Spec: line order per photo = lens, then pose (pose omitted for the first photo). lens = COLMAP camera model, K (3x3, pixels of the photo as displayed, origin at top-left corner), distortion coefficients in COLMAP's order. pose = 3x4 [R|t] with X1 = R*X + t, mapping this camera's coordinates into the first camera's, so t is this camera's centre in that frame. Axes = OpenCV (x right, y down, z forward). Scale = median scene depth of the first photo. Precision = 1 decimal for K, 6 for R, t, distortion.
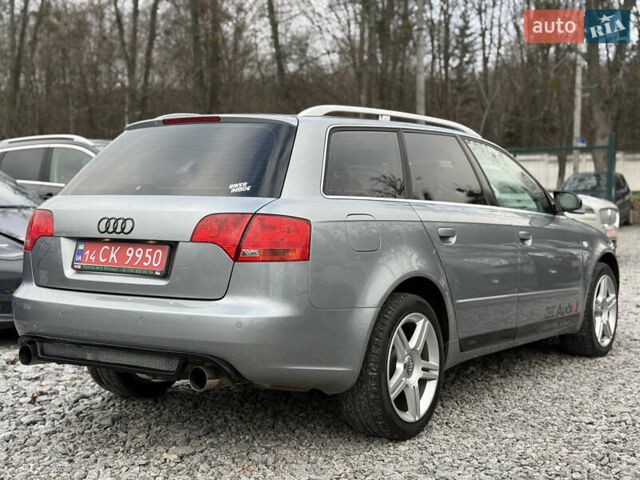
lens RADIAL K [[999.9, 0, 342.8], [0, 999.9, 241.2], [0, 0, 1]] dist [0.173749, -0.228192]
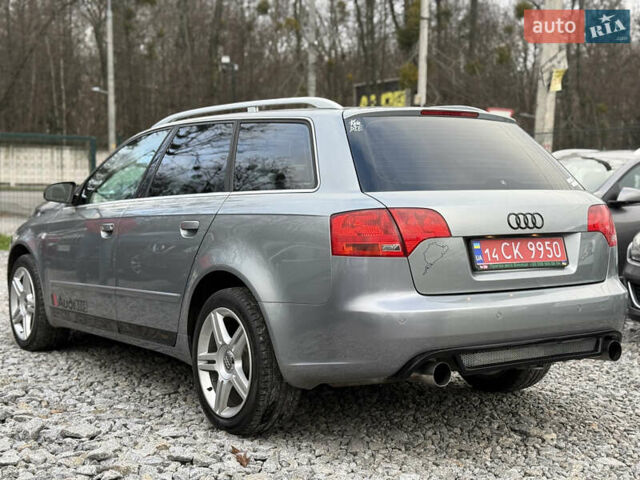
lens RADIAL K [[999.9, 0, 342.8], [0, 999.9, 241.2], [0, 0, 1]] dist [0.173749, -0.228192]
pose [[0.349217, -0.057597, 0.935270, -1.218198], [0.042444, 0.998057, 0.045616, -0.048325], [-0.936080, 0.023766, 0.350983, 0.822953]]
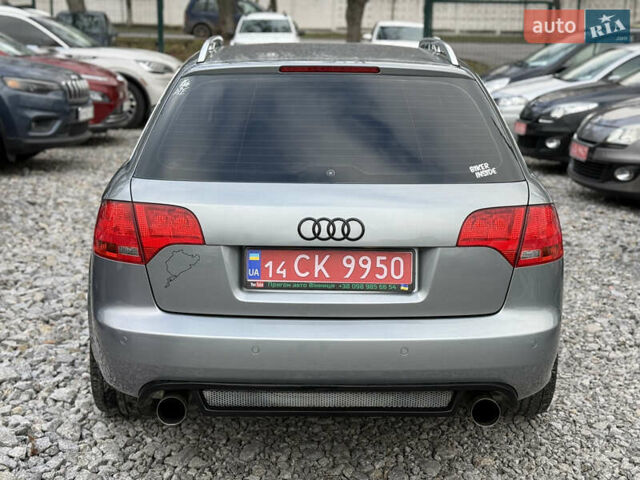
lens RADIAL K [[999.9, 0, 342.8], [0, 999.9, 241.2], [0, 0, 1]] dist [0.173749, -0.228192]
pose [[0.815317, -0.115430, 0.567393, -0.643197], [0.015619, 0.983955, 0.177732, -0.139359], [-0.578804, -0.136045, 0.804038, 0.395394]]
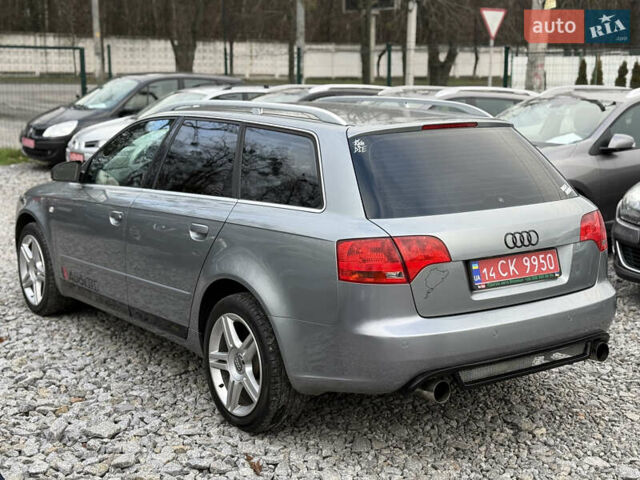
lens RADIAL K [[999.9, 0, 342.8], [0, 999.9, 241.2], [0, 0, 1]] dist [0.173749, -0.228192]
pose [[0.338132, -0.170341, 0.925554, -1.253582], [0.043658, 0.985263, 0.165381, -0.193861], [-0.940085, -0.015513, 0.340586, 0.821277]]
